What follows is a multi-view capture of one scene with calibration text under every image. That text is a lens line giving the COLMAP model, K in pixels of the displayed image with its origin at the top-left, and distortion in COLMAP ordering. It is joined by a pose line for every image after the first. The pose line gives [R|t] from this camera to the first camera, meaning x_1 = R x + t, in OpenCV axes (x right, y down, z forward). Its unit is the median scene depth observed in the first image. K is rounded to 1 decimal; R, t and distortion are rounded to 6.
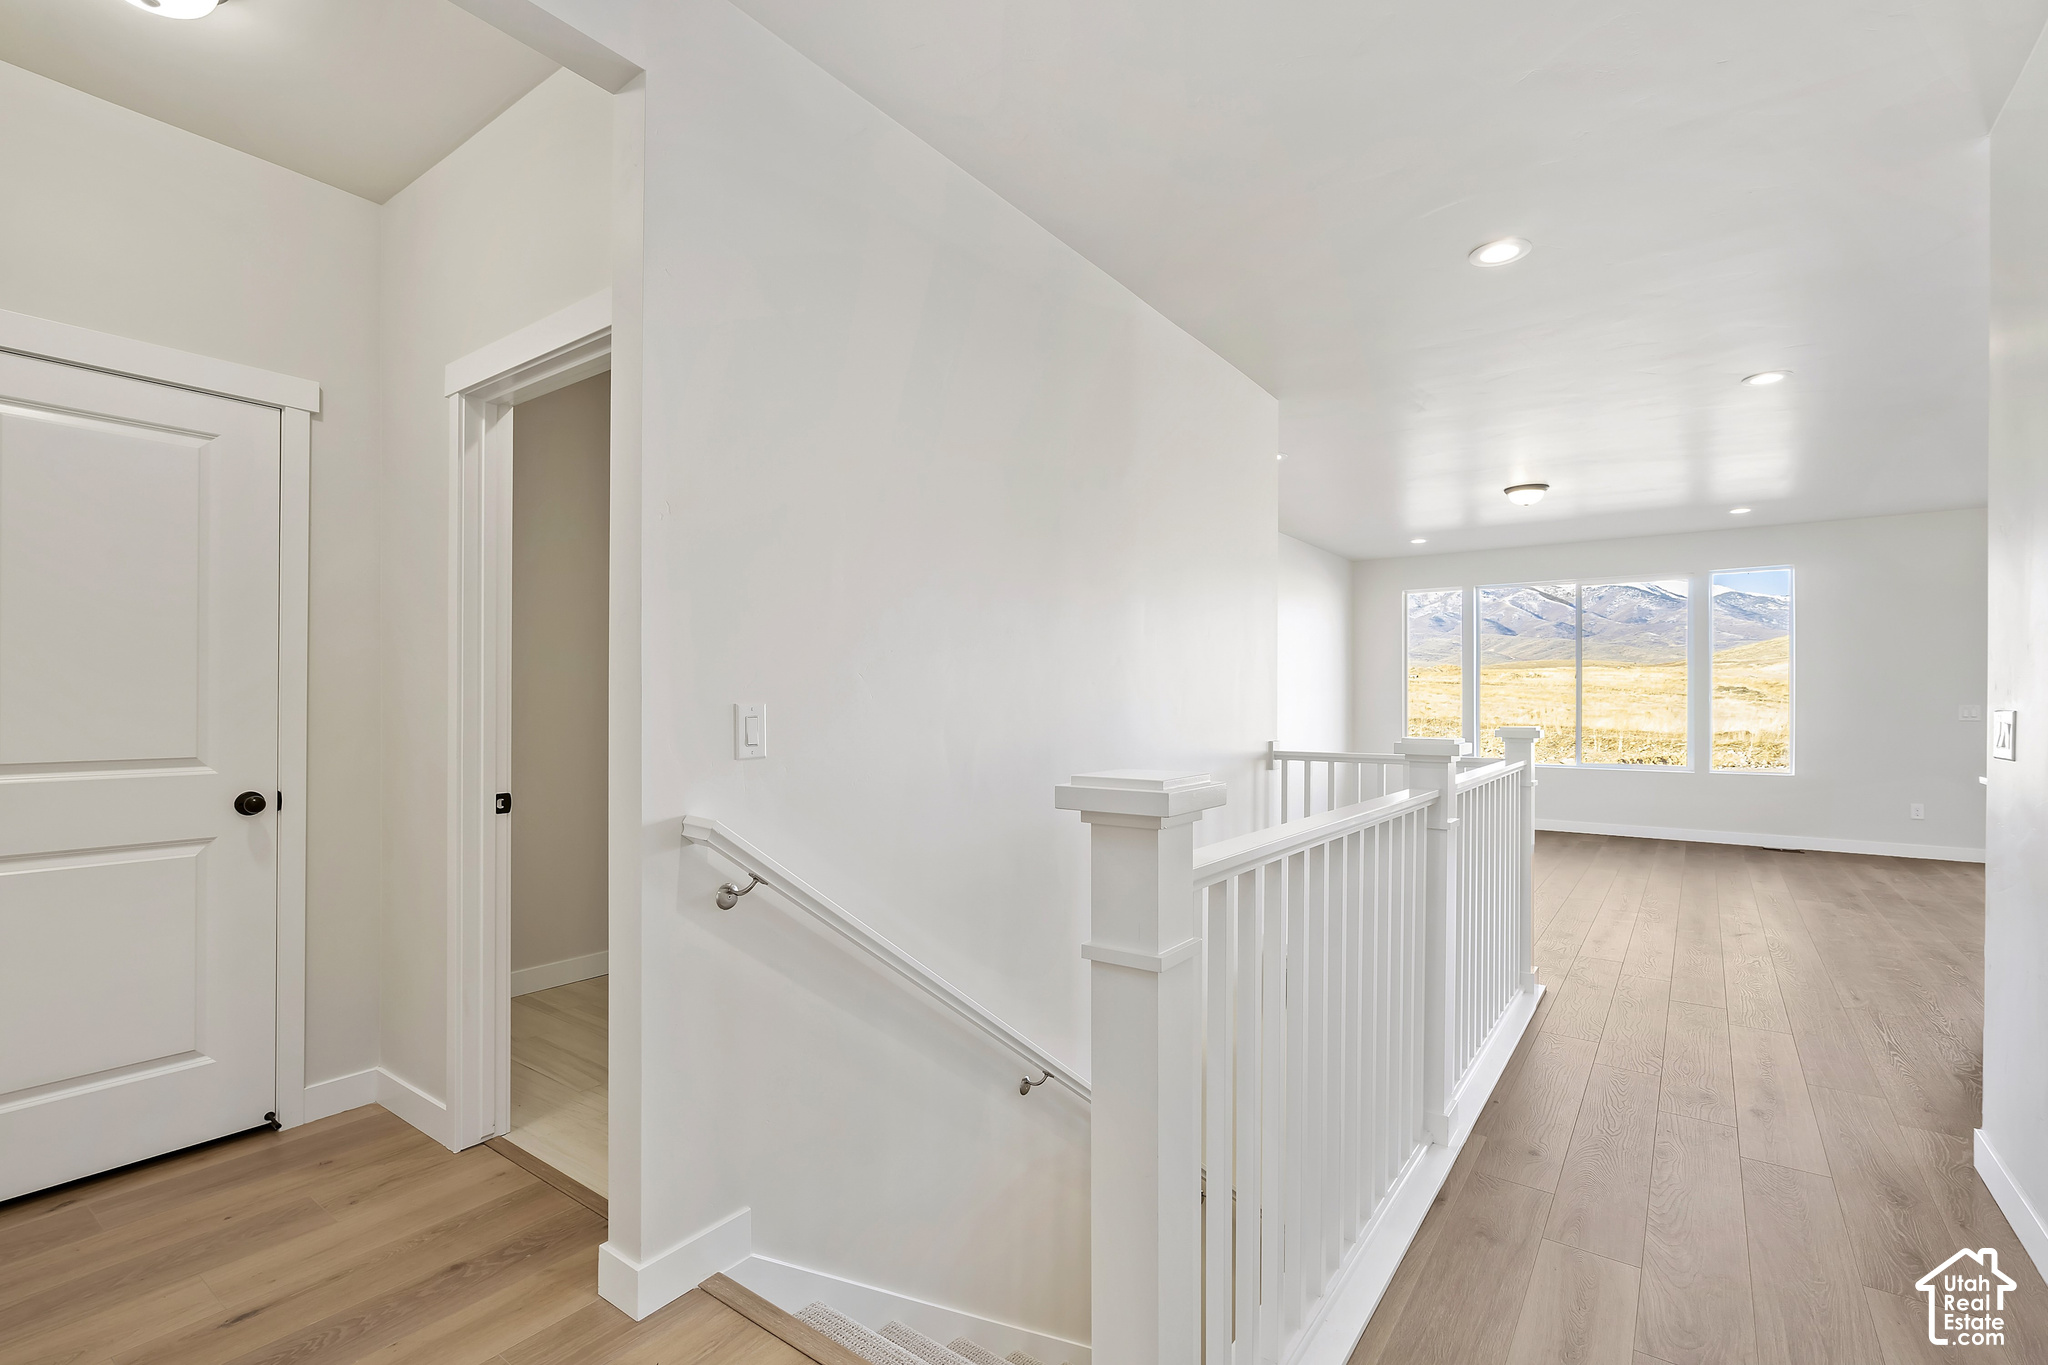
lens RADIAL K [[924.2, 0, 1025.8], [0, 924.2, 698.1], [0, 0, 1]] dist [-0.002902, -0.000002]
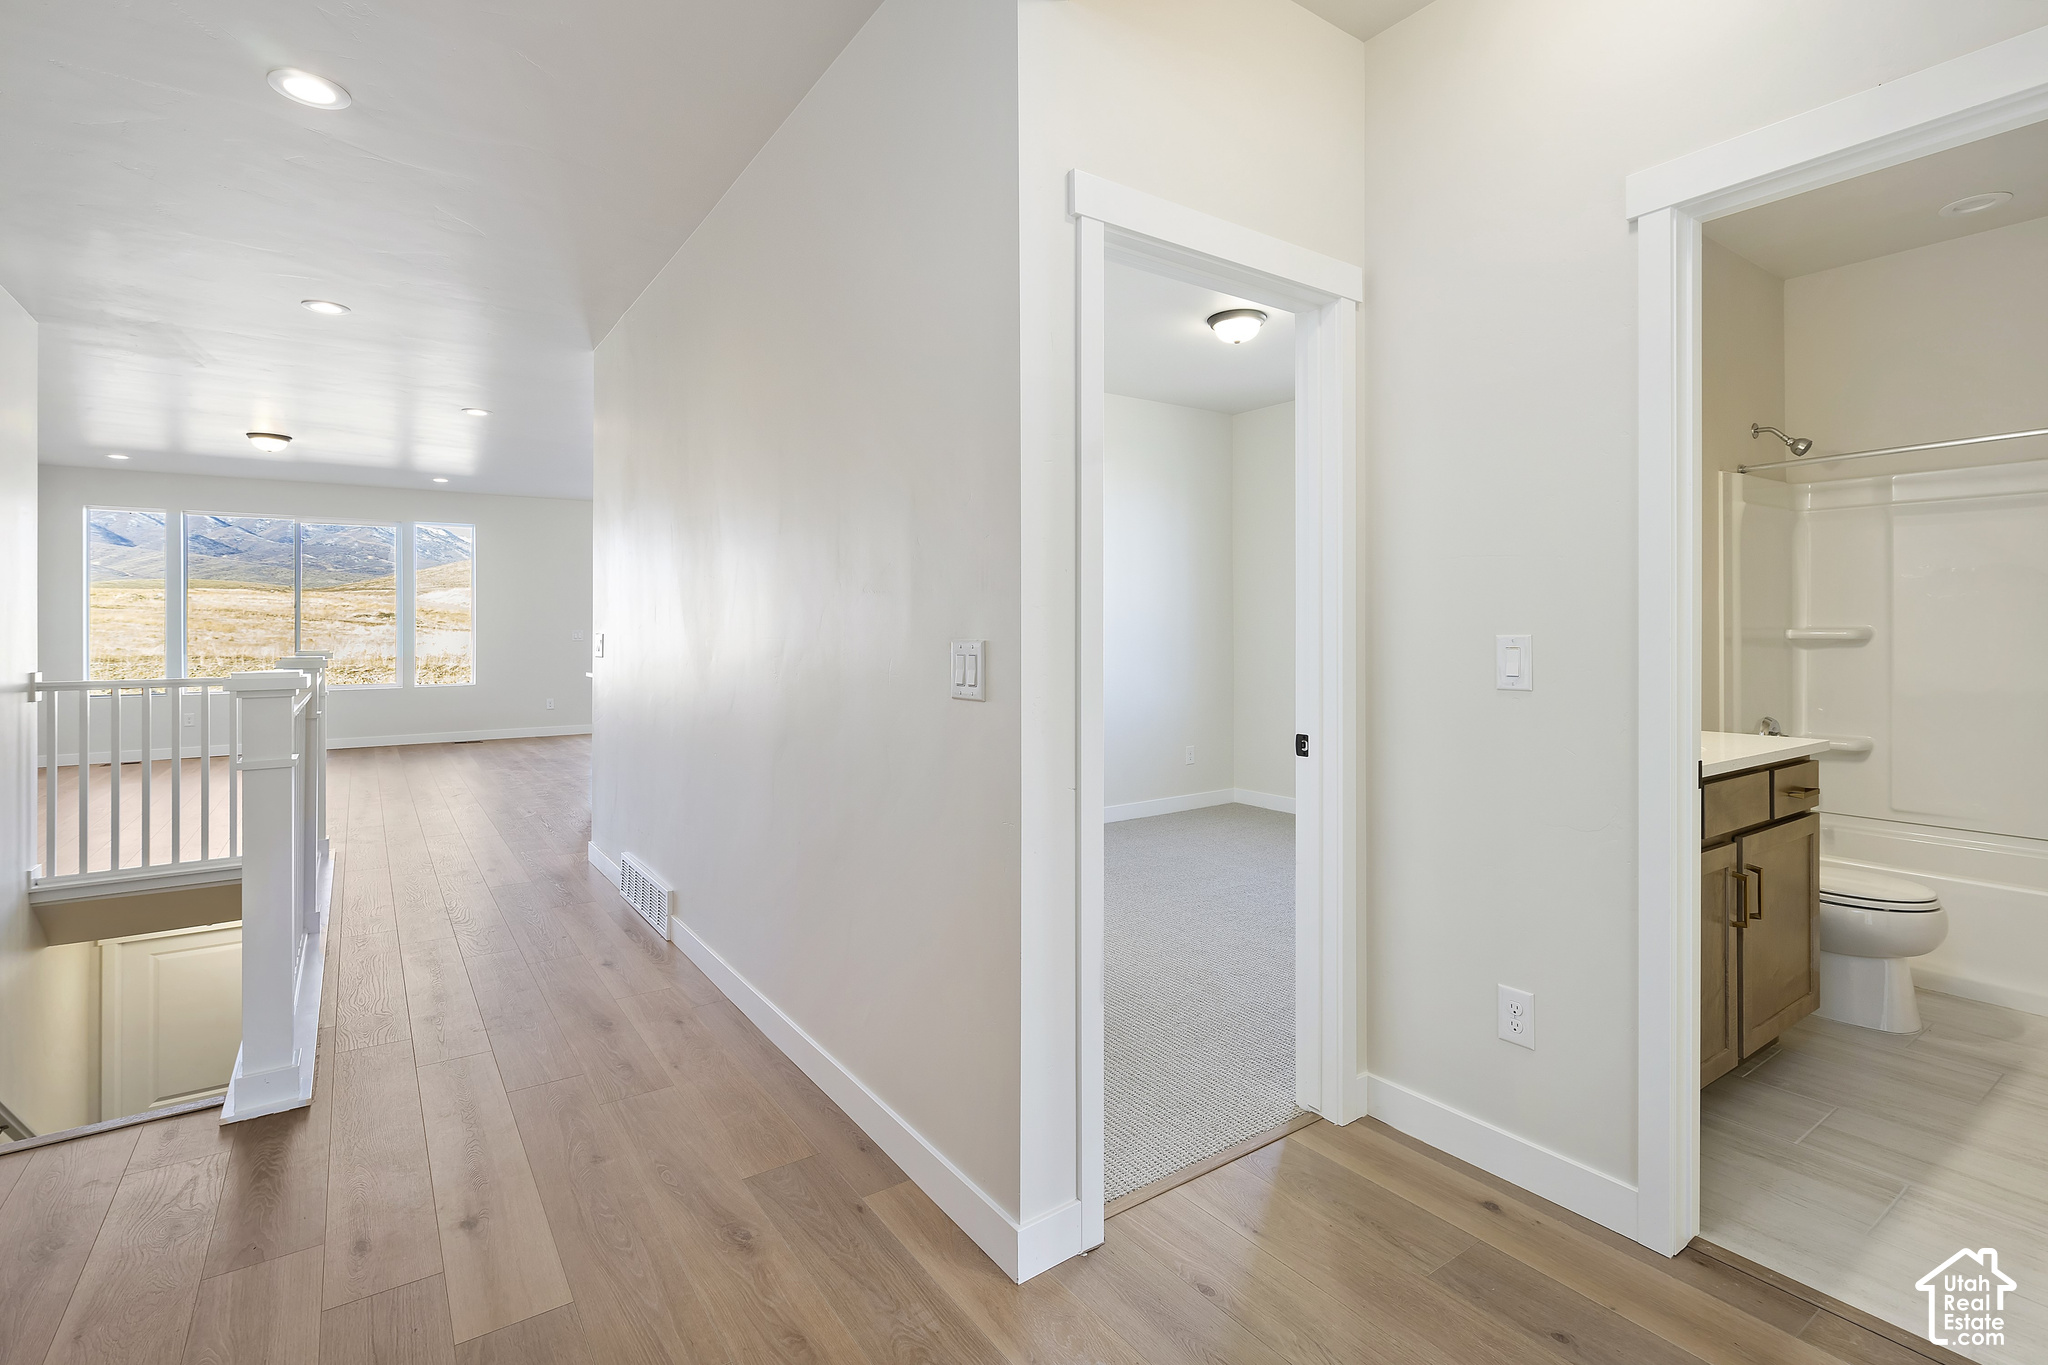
lens RADIAL K [[961.1, 0, 1009.1], [0, 961.1, 630.5], [0, 0, 1]] dist [0.003570, 0.000814]
pose [[0.338782, -0.006057, 0.940846, -0.166640], [0.000183, 0.999980, 0.006372, -0.001868], [-0.940865, -0.001986, 0.338776, -0.151439]]
